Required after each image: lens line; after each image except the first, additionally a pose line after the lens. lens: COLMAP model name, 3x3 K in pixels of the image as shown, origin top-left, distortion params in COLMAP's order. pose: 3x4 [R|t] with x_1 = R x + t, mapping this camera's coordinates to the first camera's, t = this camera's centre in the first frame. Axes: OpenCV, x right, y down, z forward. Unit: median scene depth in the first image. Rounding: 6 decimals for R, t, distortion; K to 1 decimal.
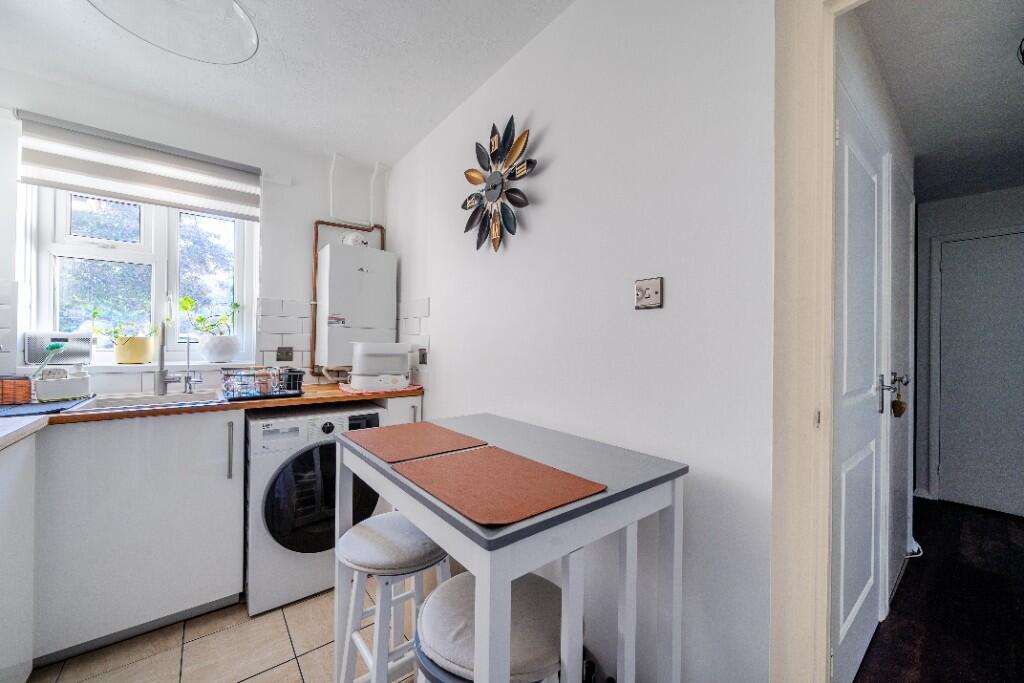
lens RADIAL K [[388.2, 0, 512.0], [0, 388.2, 341.5], [0, 0, 1]] dist [-0.000371, -0.000098]
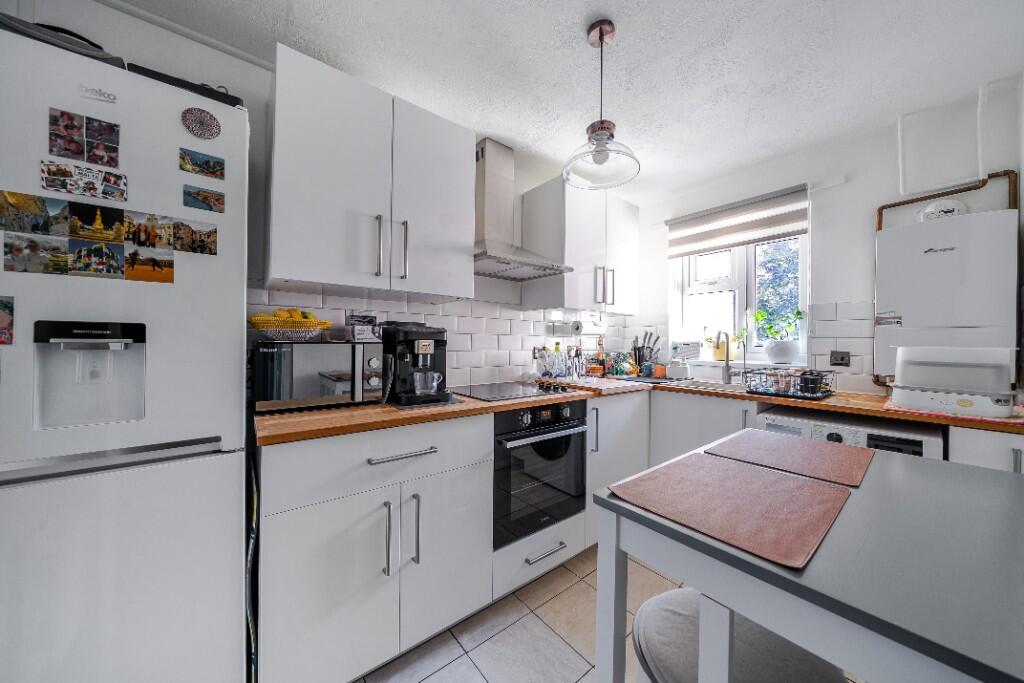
lens RADIAL K [[346.1, 0, 510.6], [0, 346.1, 340.0], [0, 0, 1]] dist [-0.005318, 0.000047]
pose [[0.003025, -0.015630, -0.999873, 0.327256], [-0.005766, 0.999861, -0.015647, 0.005337], [0.999979, 0.005812, 0.002934, 0.212509]]
